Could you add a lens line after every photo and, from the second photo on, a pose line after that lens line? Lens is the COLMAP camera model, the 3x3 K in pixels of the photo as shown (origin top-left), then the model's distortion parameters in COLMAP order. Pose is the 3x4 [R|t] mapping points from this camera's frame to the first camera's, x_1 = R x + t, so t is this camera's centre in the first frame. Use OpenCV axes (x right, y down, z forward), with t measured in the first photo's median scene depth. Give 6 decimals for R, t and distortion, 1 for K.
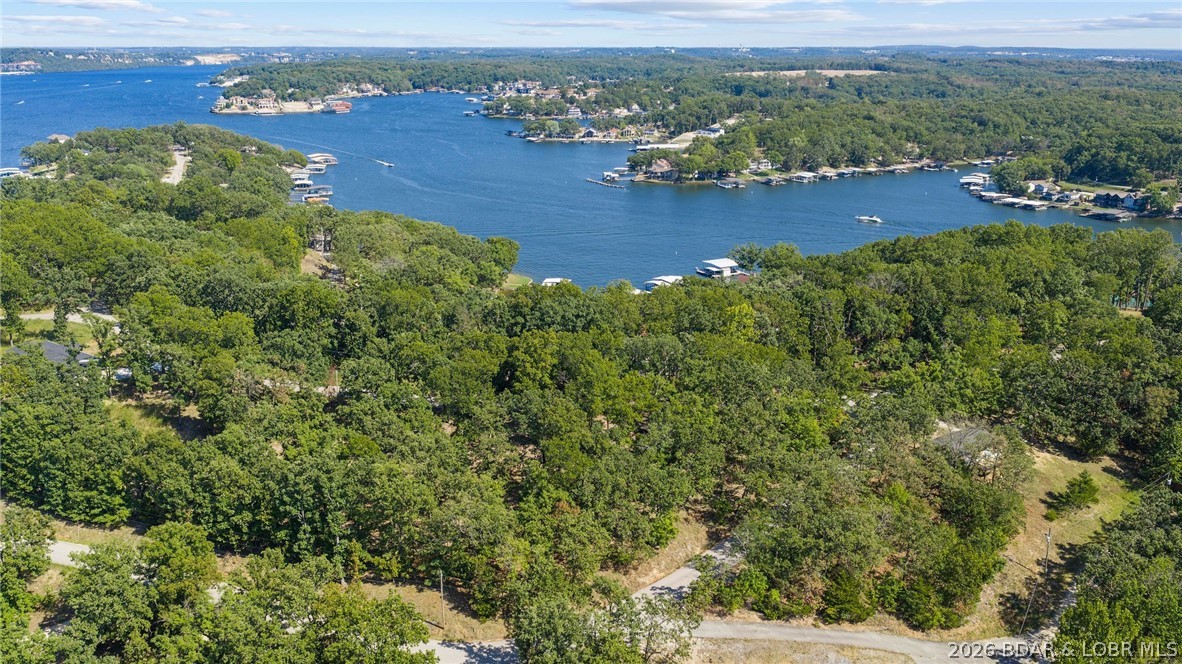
lens RADIAL K [[984.0, 0, 591.0], [0, 984.0, 332.0], [0, 0, 1]] dist [0.021105, -0.040580]
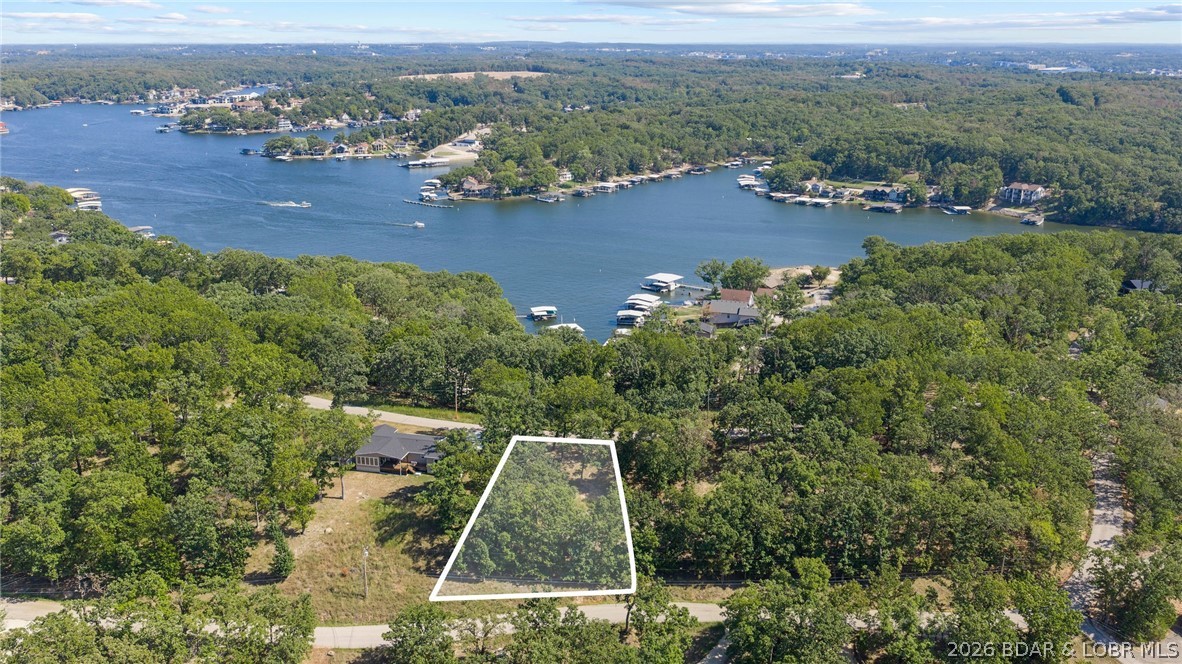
lens RADIAL K [[1013.9, 0, 587.6], [0, 1013.9, 331.4], [0, 0, 1]] dist [0.001988, -0.013068]
pose [[0.923718, -0.106514, 0.367967, -0.742040], [0.106857, 0.994083, 0.019506, -0.085828], [-0.367868, 0.021301, 0.929634, -0.018509]]
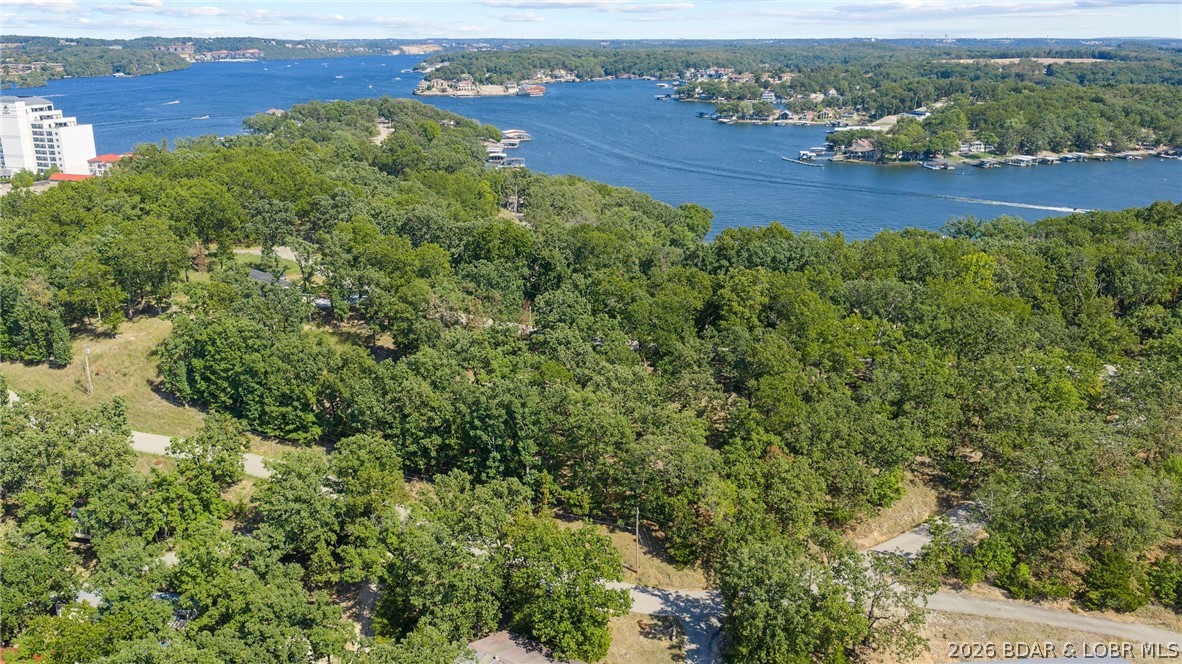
lens RADIAL K [[984.0, 0, 591.0], [0, 984.0, 332.0], [0, 0, 1]] dist [0.021105, -0.040580]
pose [[0.982923, 0.050419, -0.176976, -0.028481], [-0.049555, 0.998728, 0.009298, 0.050125], [0.177220, -0.000369, 0.984171, 0.065640]]
